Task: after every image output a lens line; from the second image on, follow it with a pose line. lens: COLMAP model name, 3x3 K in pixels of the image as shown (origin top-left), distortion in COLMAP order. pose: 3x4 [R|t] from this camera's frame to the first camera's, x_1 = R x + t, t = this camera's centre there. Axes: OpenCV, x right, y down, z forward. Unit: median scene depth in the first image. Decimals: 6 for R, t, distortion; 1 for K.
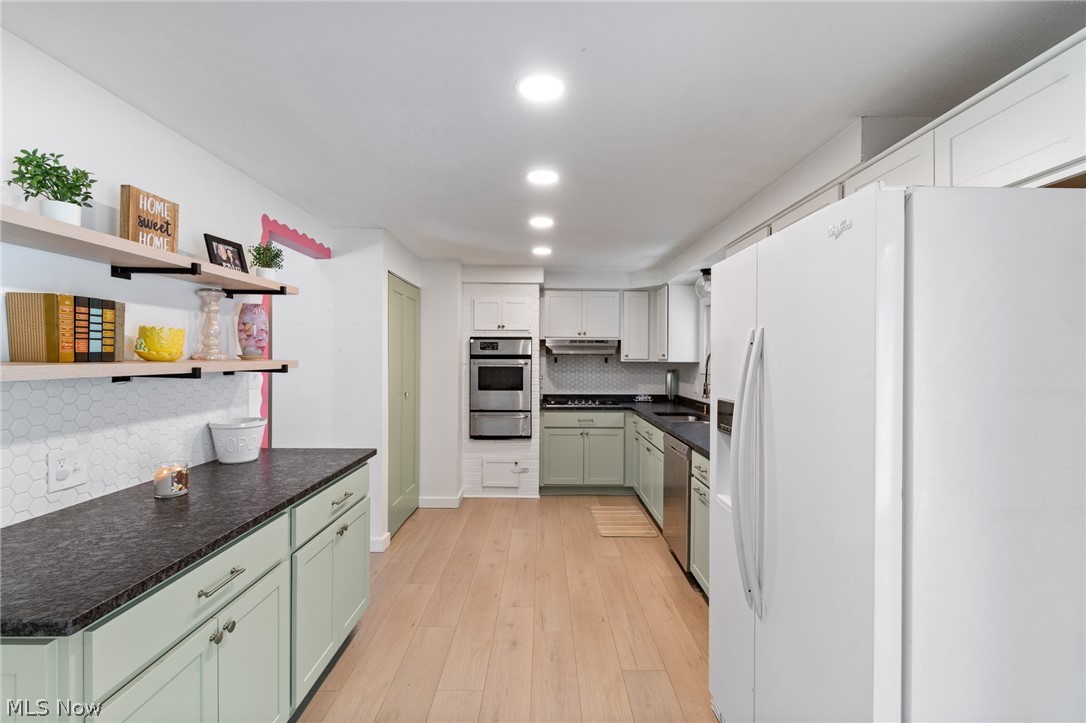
lens RADIAL K [[480.7, 0, 541.2], [0, 480.7, 364.5], [0, 0, 1]] dist [0.001026, -0.000063]
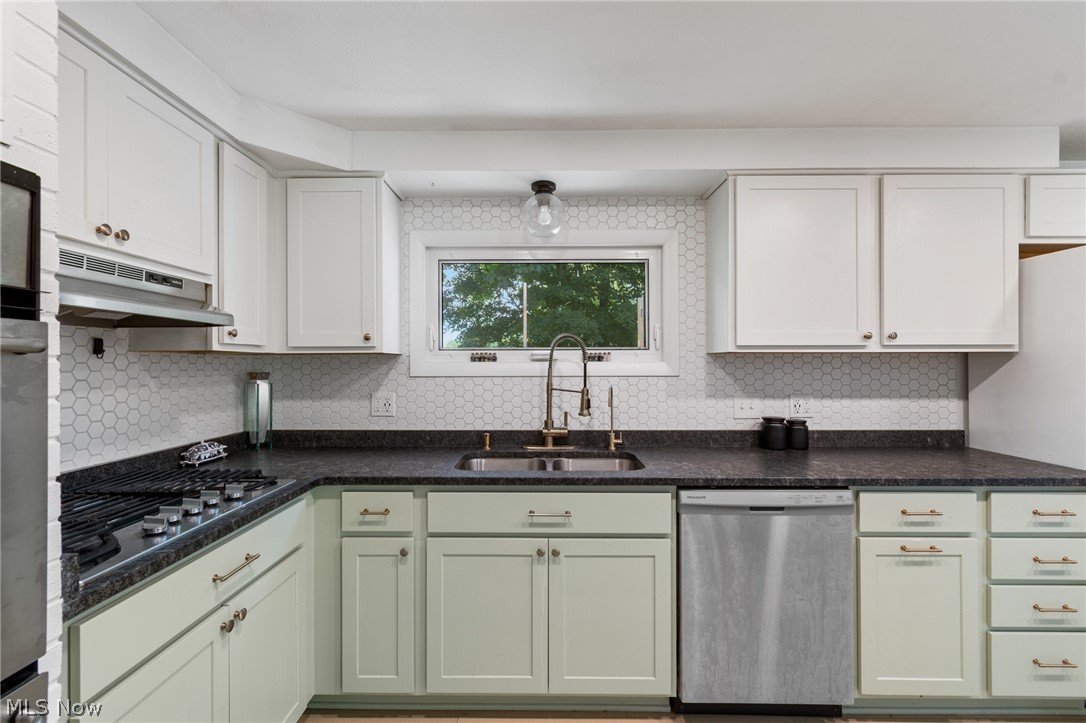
lens RADIAL K [[478.3, 0, 541.0], [0, 478.3, 362.8], [0, 0, 1]] dist [0.001415, -0.000526]
pose [[0.007262, -0.003853, 0.999966, -0.167469], [0.014398, 0.999889, 0.003748, 0.004297], [-0.999870, 0.014371, 0.007317, 0.818381]]
